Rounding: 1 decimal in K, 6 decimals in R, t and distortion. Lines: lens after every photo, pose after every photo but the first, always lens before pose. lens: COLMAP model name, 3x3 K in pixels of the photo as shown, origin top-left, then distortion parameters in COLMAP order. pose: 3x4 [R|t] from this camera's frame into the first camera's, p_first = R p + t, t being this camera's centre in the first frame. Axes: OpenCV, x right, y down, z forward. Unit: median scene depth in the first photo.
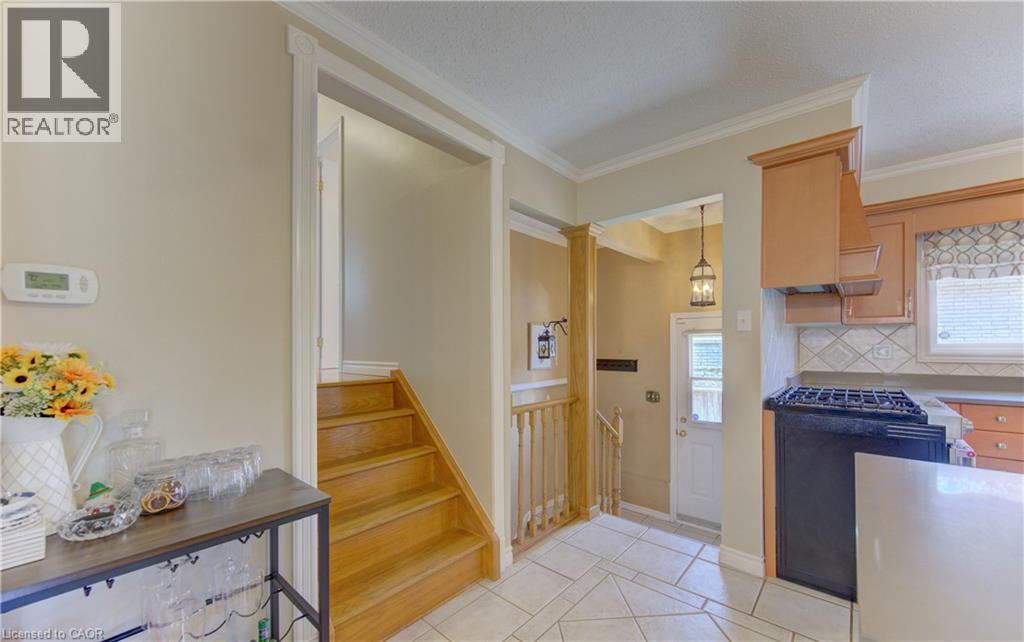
lens RADIAL K [[394.7, 0, 509.1], [0, 394.7, 343.7], [0, 0, 1]] dist [-0.000002, -0.000194]
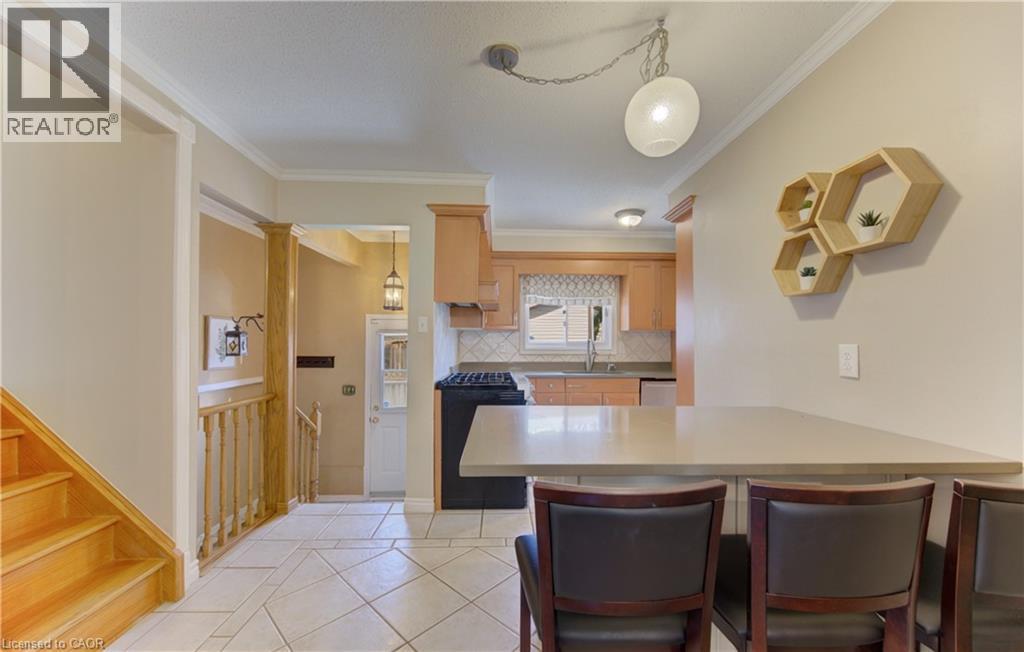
lens RADIAL K [[383.0, 0, 509.4], [0, 383.0, 341.7], [0, 0, 1]] dist [-0.000109, 0.000050]
pose [[0.728157, 0.009416, 0.685346, -0.067682], [-0.010539, 0.999941, -0.002541, -0.000966], [-0.685329, -0.005372, 0.728213, -0.121873]]
